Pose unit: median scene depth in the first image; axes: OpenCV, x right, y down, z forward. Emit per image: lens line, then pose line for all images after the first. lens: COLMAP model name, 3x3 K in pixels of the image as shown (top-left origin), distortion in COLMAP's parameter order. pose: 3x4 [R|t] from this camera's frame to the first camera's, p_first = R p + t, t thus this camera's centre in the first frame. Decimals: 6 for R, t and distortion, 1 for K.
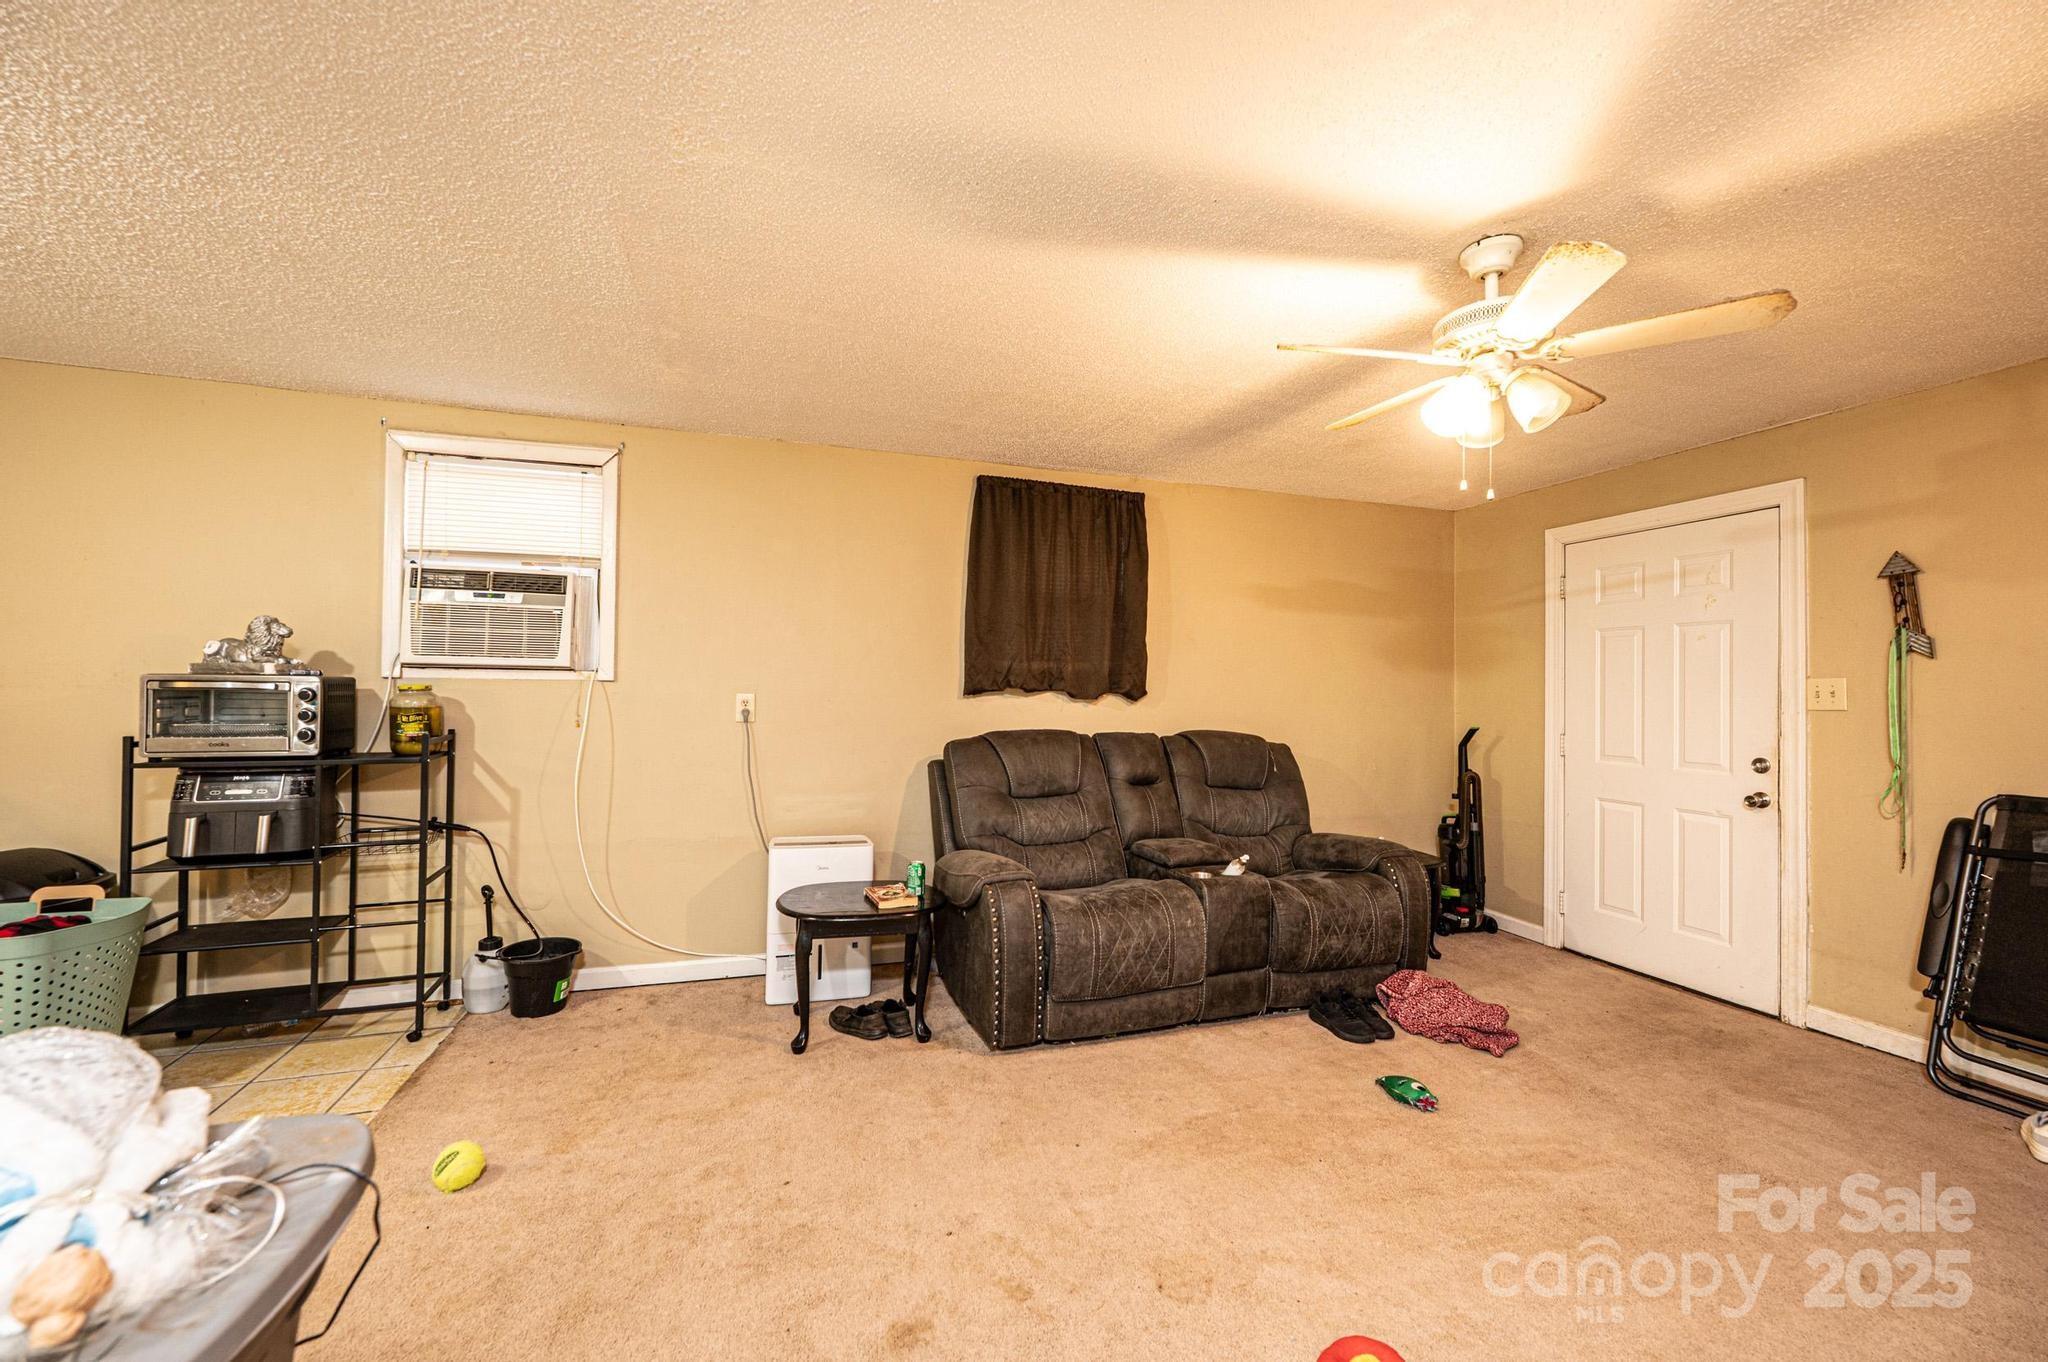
lens RADIAL K [[812.4, 0, 1024.0], [0, 812.4, 681.0], [0, 0, 1]] dist [0.000951, -0.000182]
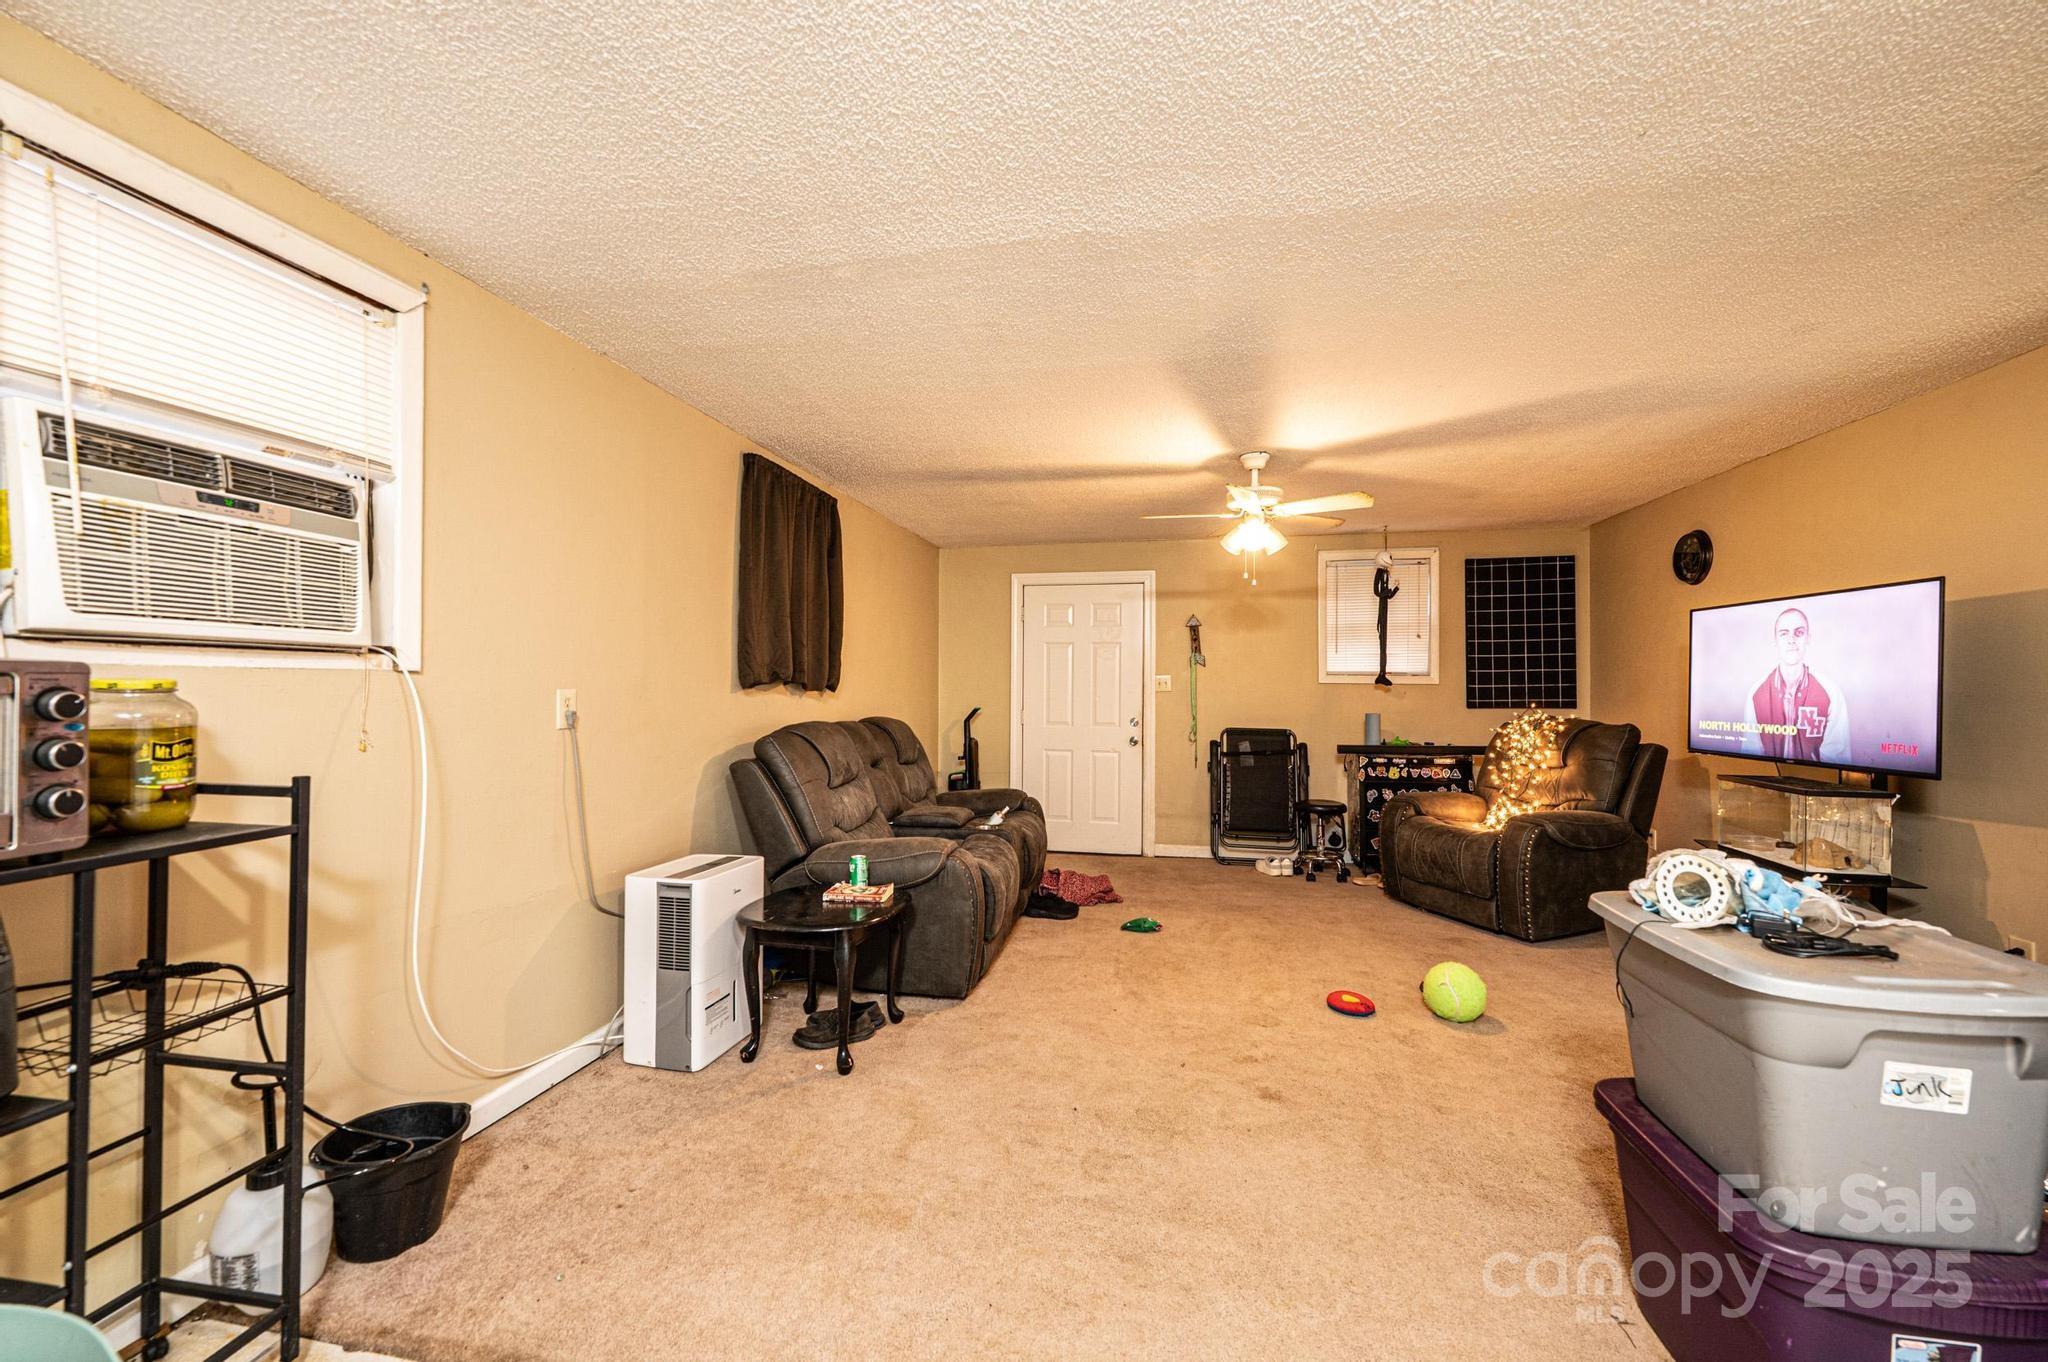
lens RADIAL K [[812.4, 0, 1024.0], [0, 812.4, 681.0], [0, 0, 1]] dist [0.000951, -0.000182]
pose [[0.496405, -0.002777, 0.868087, -0.847073], [-0.009802, 0.999913, 0.008804, -0.002898], [-0.868036, -0.012879, 0.496334, 0.313592]]
